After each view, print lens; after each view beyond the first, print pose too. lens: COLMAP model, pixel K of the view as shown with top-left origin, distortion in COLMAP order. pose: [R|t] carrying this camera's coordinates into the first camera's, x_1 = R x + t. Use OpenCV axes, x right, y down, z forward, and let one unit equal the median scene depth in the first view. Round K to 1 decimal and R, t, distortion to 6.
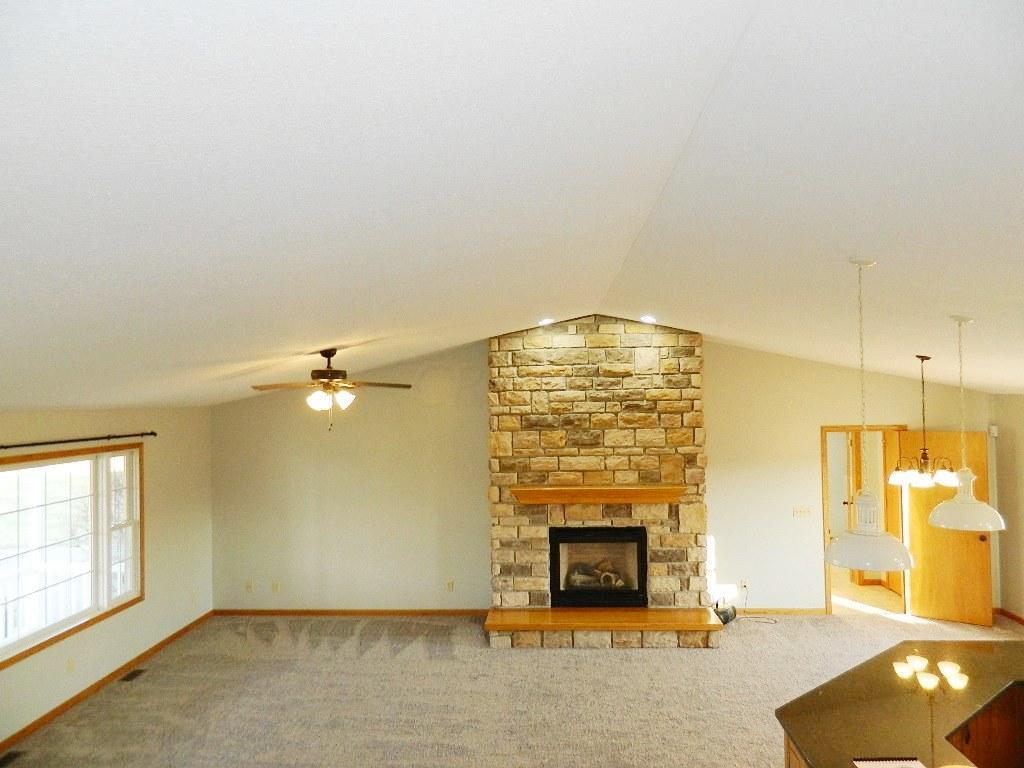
lens RADIAL K [[753.4, 0, 515.2], [0, 753.4, 382.2], [0, 0, 1]] dist [0.004366, -0.005283]
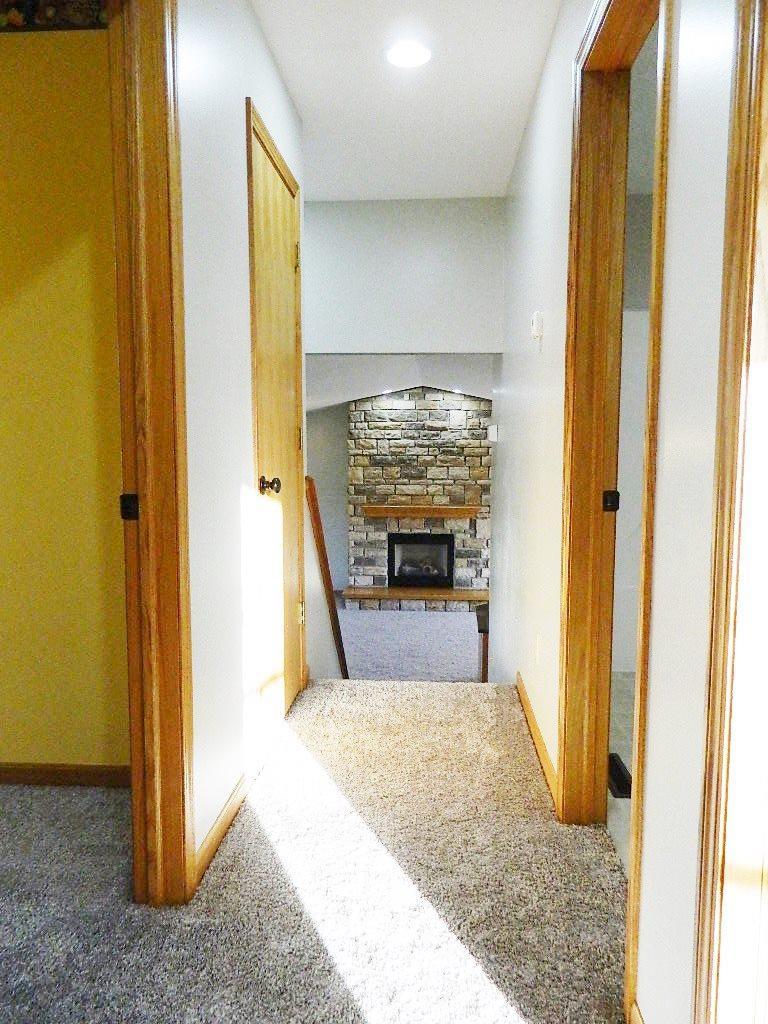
lens RADIAL K [[753.4, 0, 384.0], [0, 753.4, 512.0], [0, 0, 1]] dist [0.004366, -0.005283]
pose [[0.999501, 0.021558, -0.023095, 0.070952], [-0.018909, 0.993823, 0.109351, -0.008012], [0.025310, -0.108860, 0.993735, -0.451014]]
